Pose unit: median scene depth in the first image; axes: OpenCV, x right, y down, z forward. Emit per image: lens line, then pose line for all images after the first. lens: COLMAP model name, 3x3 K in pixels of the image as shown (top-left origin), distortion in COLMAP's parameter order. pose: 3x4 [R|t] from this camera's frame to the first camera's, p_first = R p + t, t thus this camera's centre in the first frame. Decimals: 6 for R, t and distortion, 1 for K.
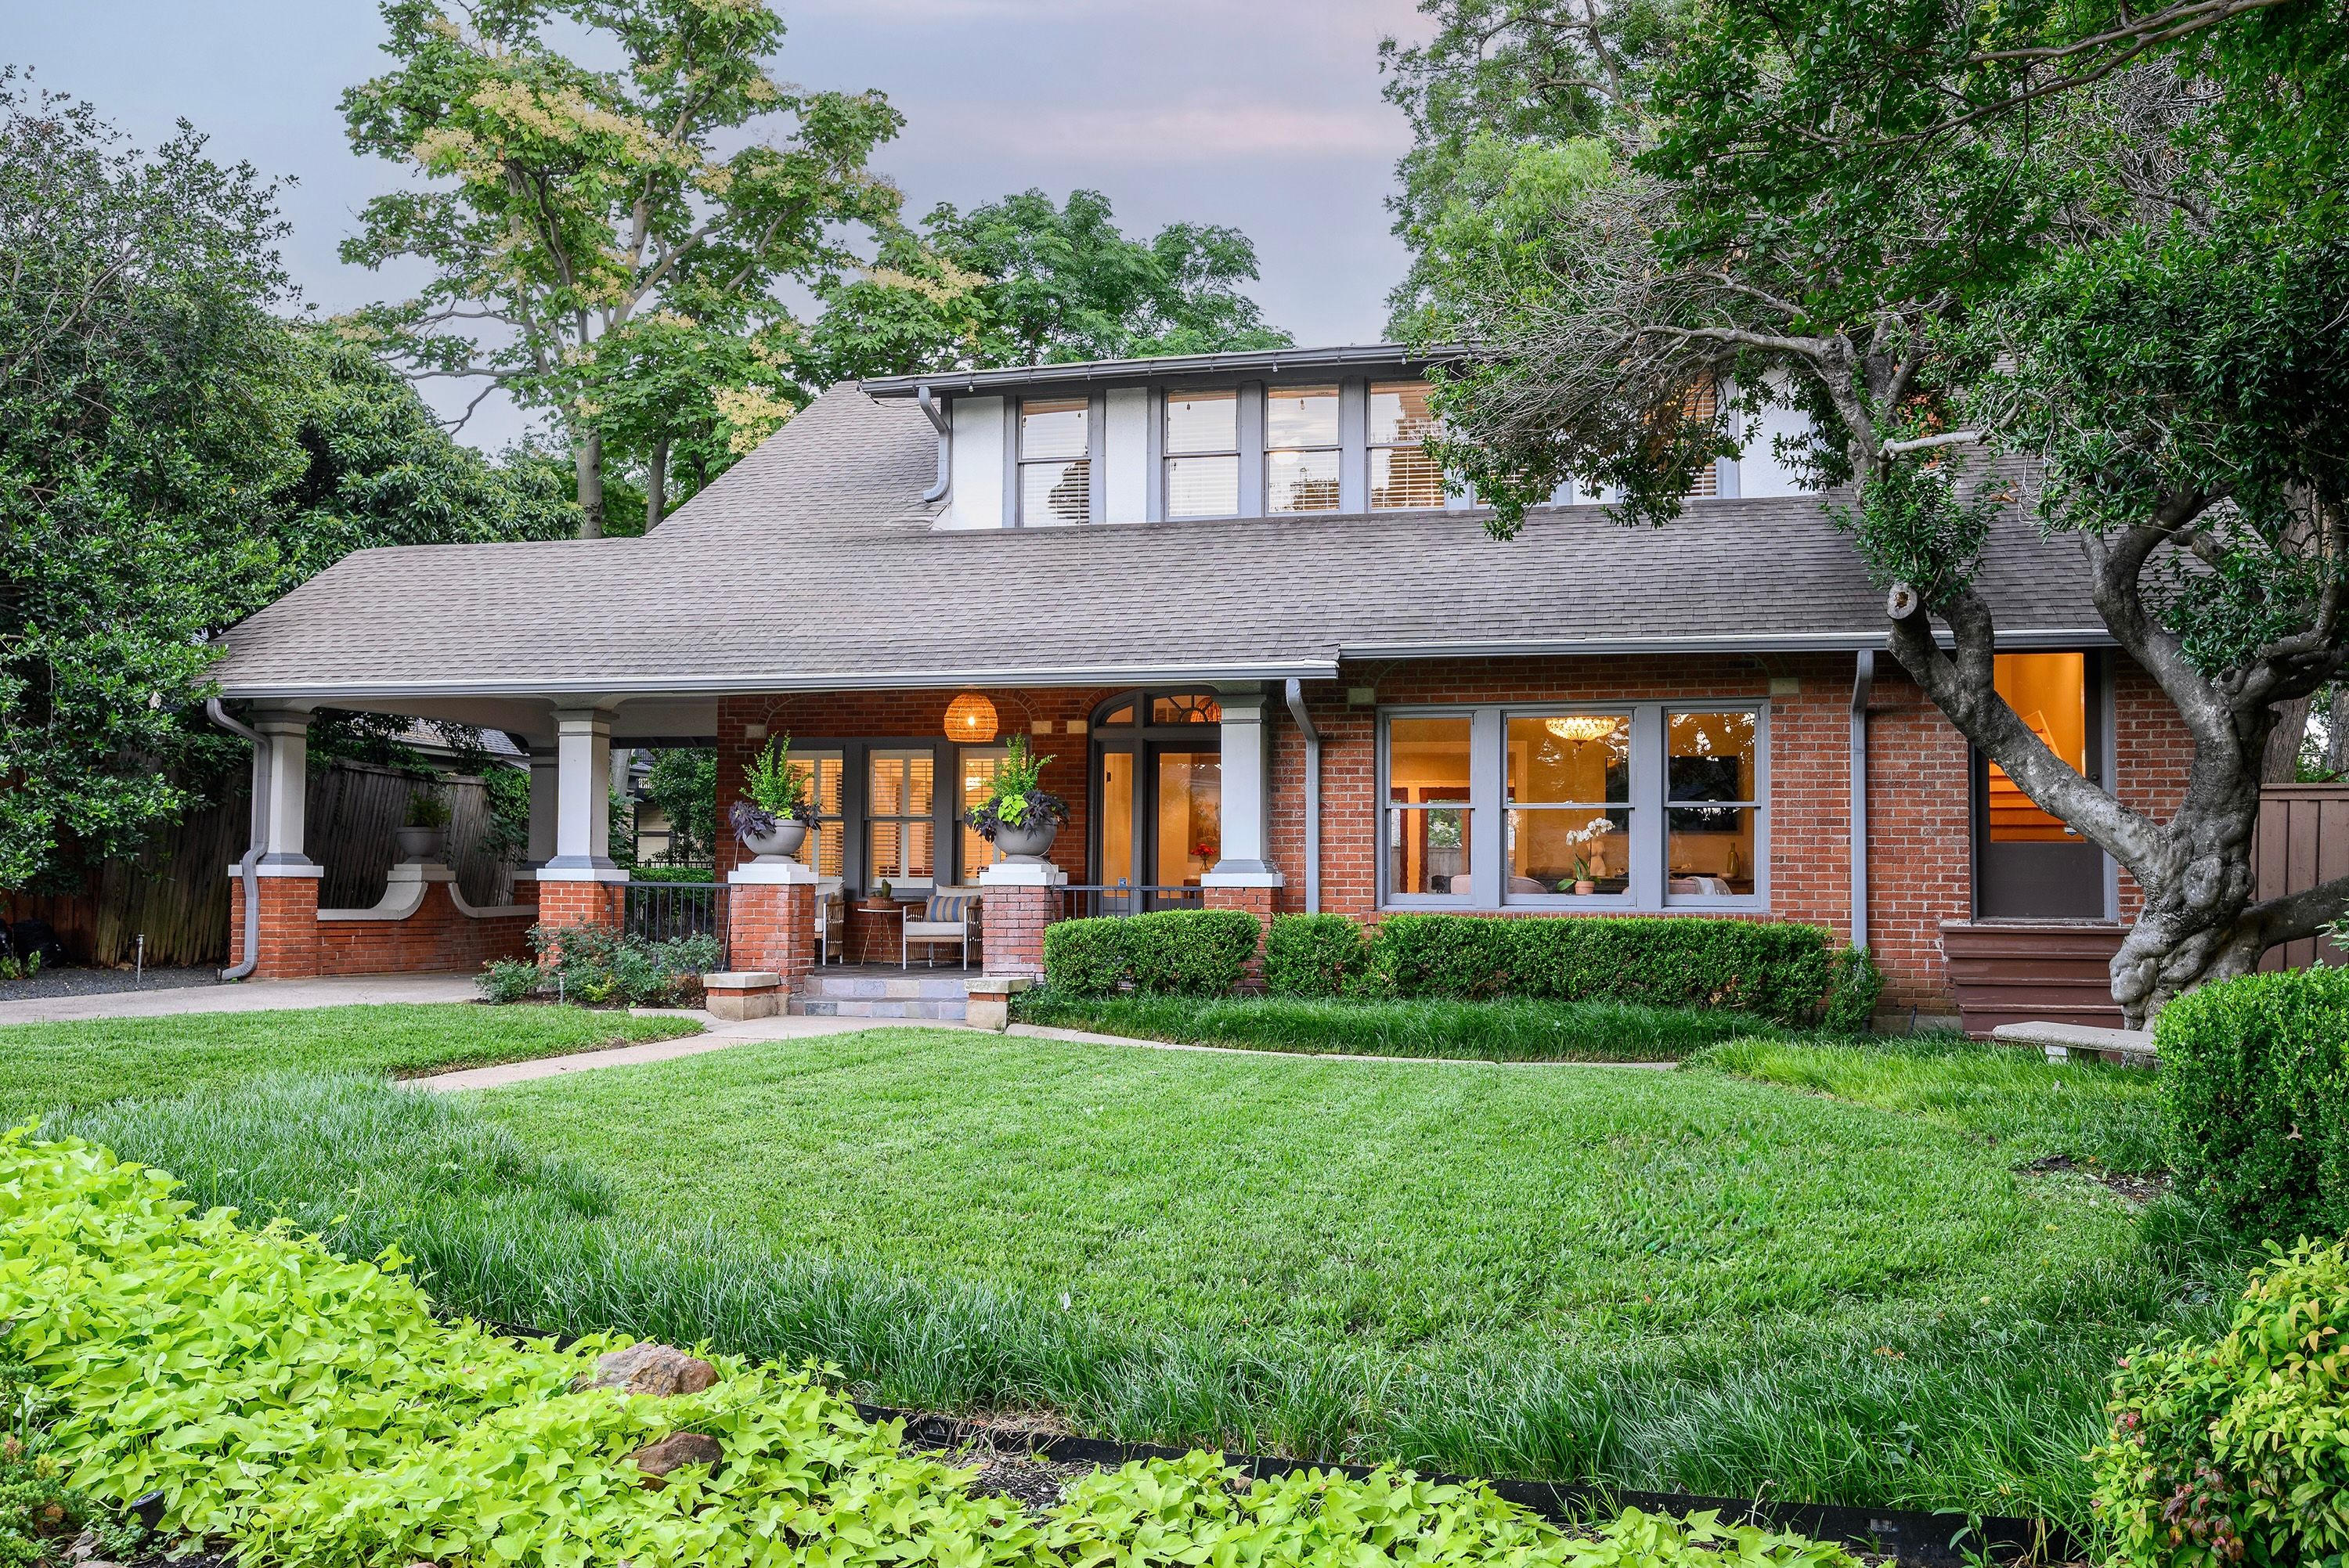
lens RADIAL K [[1684.6, 0, 1175.0], [0, 1684.6, 781.4], [0, 0, 1]] dist [0.001105, 0.000067]
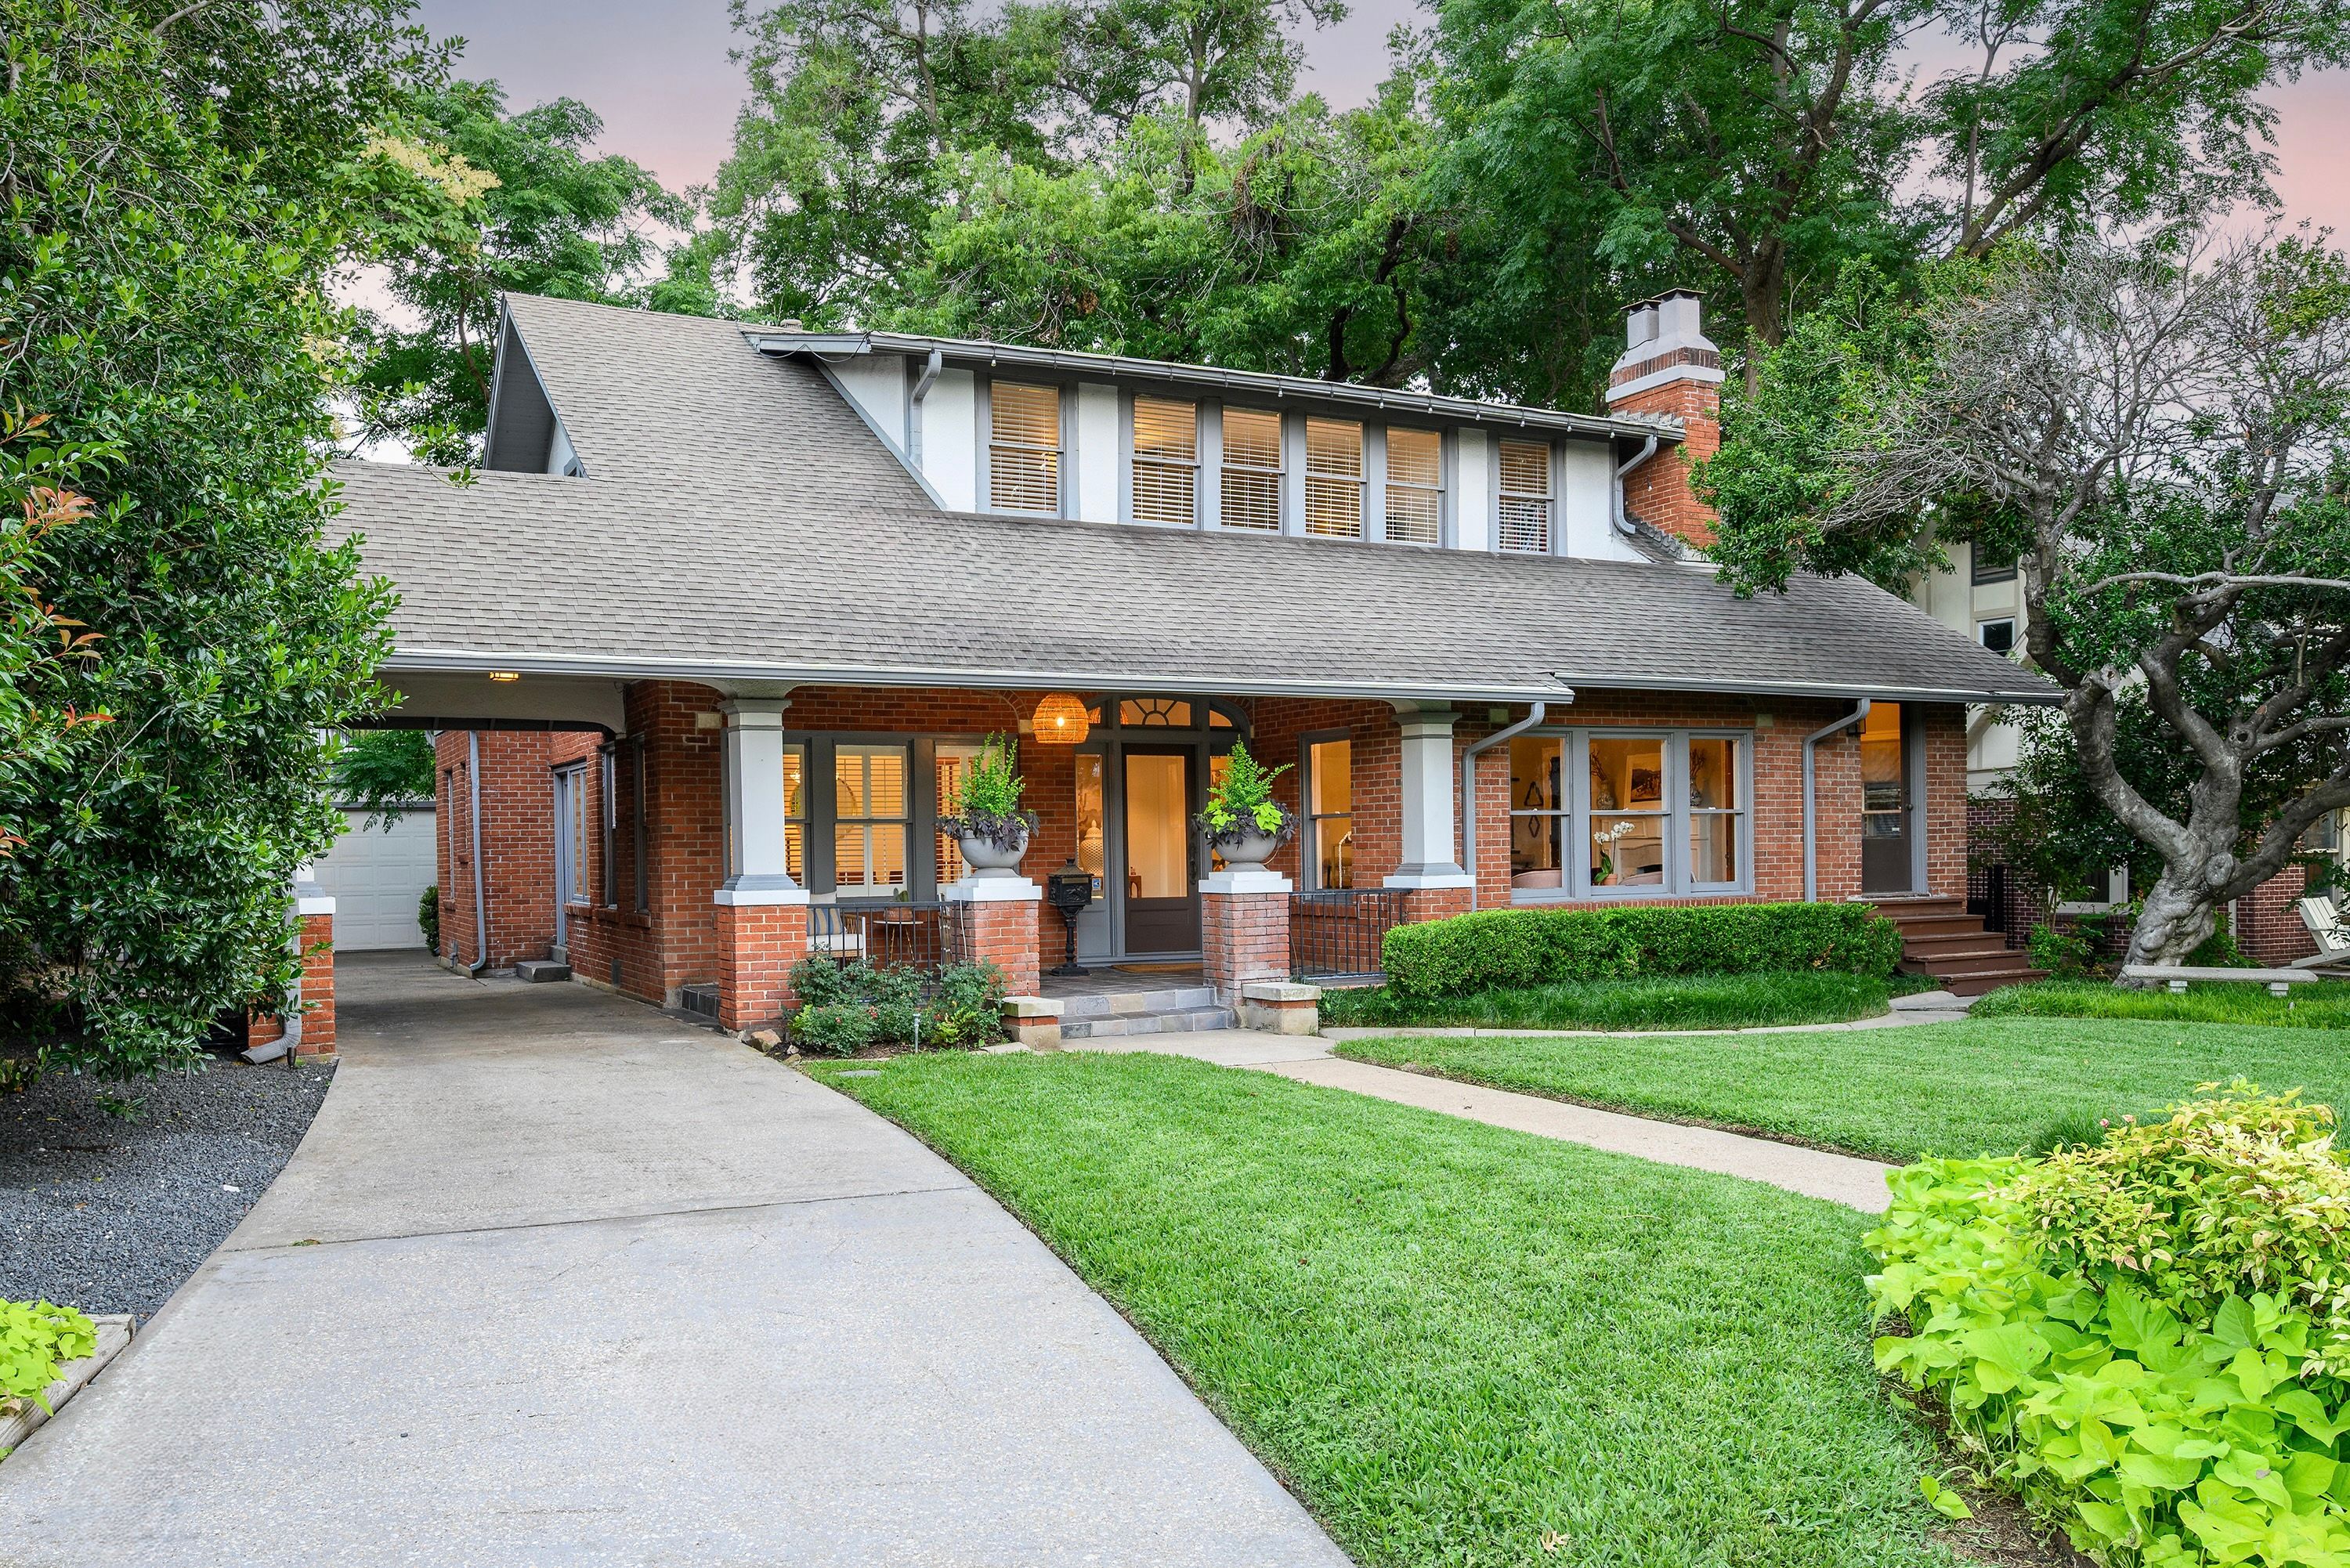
lens RADIAL K [[1566.8, 0, 1178.9], [0, 1566.8, 855.1], [0, 0, 1]] dist [0.003086, 0.000339]
pose [[0.806777, -0.020476, 0.590501, -0.679625], [-0.016416, 0.998237, 0.057043, -0.013497], [-0.590628, -0.055715, 0.805018, 0.269247]]
